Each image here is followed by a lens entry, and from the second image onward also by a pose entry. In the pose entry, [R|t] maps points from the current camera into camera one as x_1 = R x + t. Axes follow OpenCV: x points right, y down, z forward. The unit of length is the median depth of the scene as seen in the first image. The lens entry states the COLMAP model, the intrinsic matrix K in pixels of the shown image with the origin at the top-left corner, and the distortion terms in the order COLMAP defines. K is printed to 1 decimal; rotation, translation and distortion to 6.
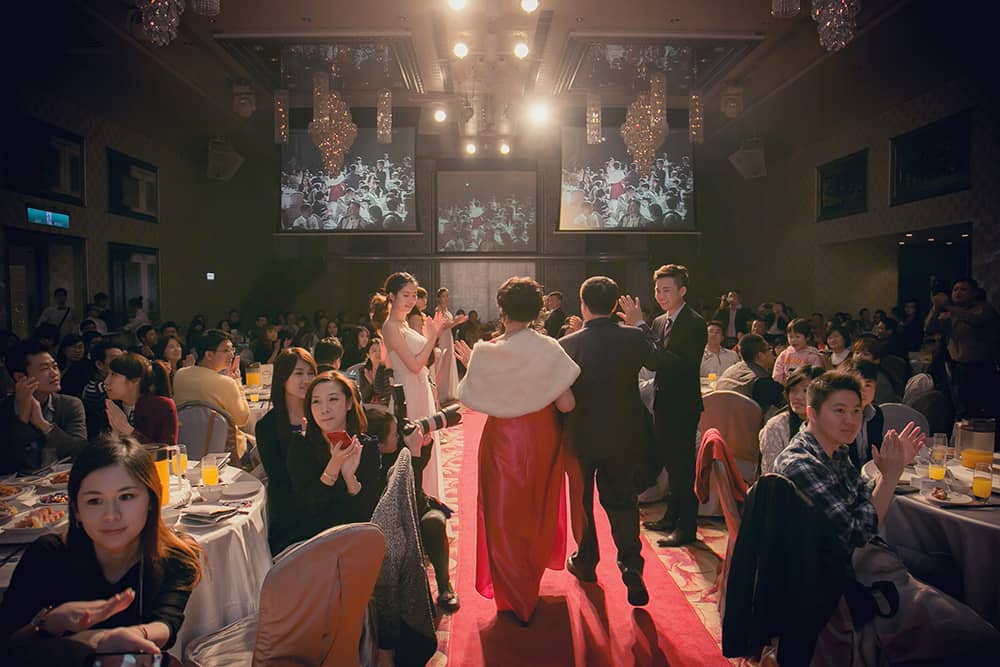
lens RADIAL K [[666.6, 0, 500.0], [0, 666.6, 333.5], [0, 0, 1]] dist [-0.077082, 0.005156]
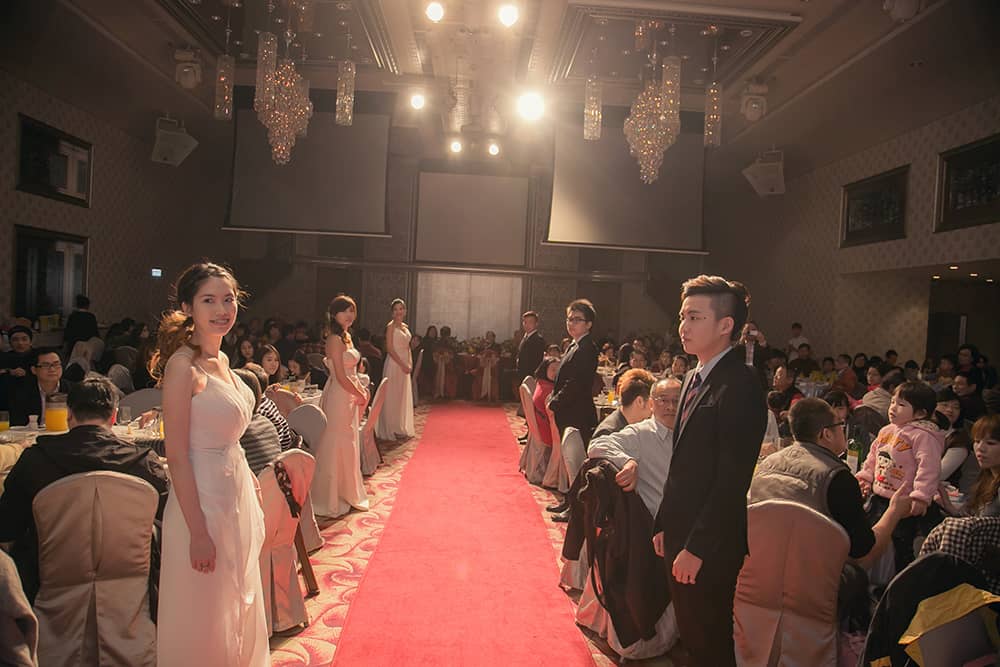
lens RADIAL K [[686.7, 0, 500.0], [0, 686.7, 333.5], [0, 0, 1]] dist [-0.085848, 0.002673]
pose [[0.998432, 0.053823, 0.015354, 0.022721], [-0.053440, 0.998273, -0.024398, -0.010779], [-0.016640, 0.023539, 0.999584, 0.124291]]
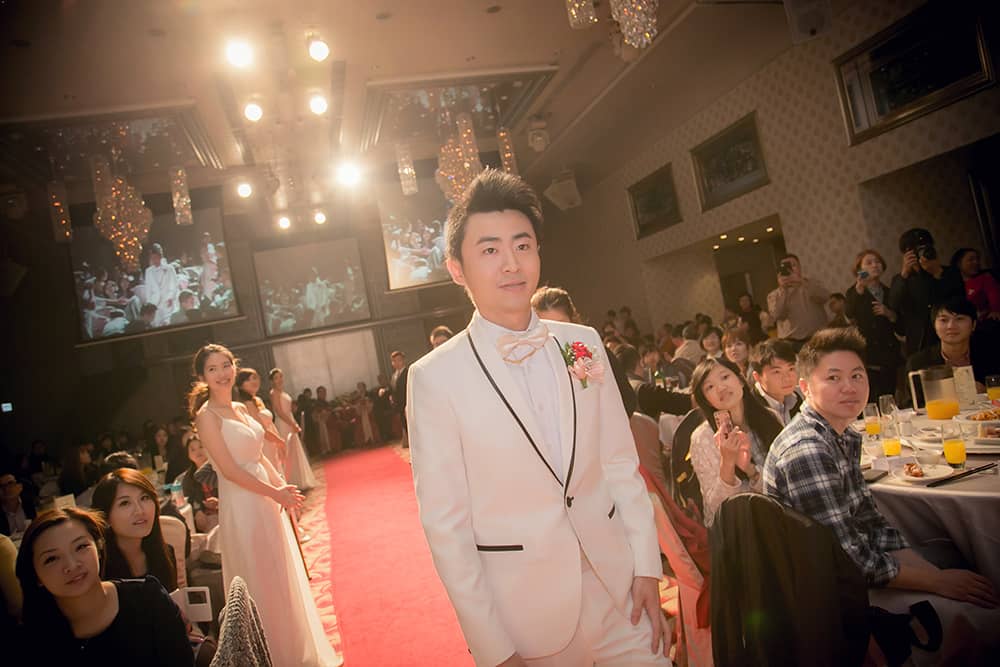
lens RADIAL K [[666.6, 0, 500.0], [0, 666.6, 333.5], [0, 0, 1]] dist [-0.077082, 0.005156]
pose [[0.955691, -0.175530, 0.236313, 0.000582], [0.196481, 0.978143, -0.068051, 0.004232], [-0.219203, 0.111467, 0.969291, 0.045430]]
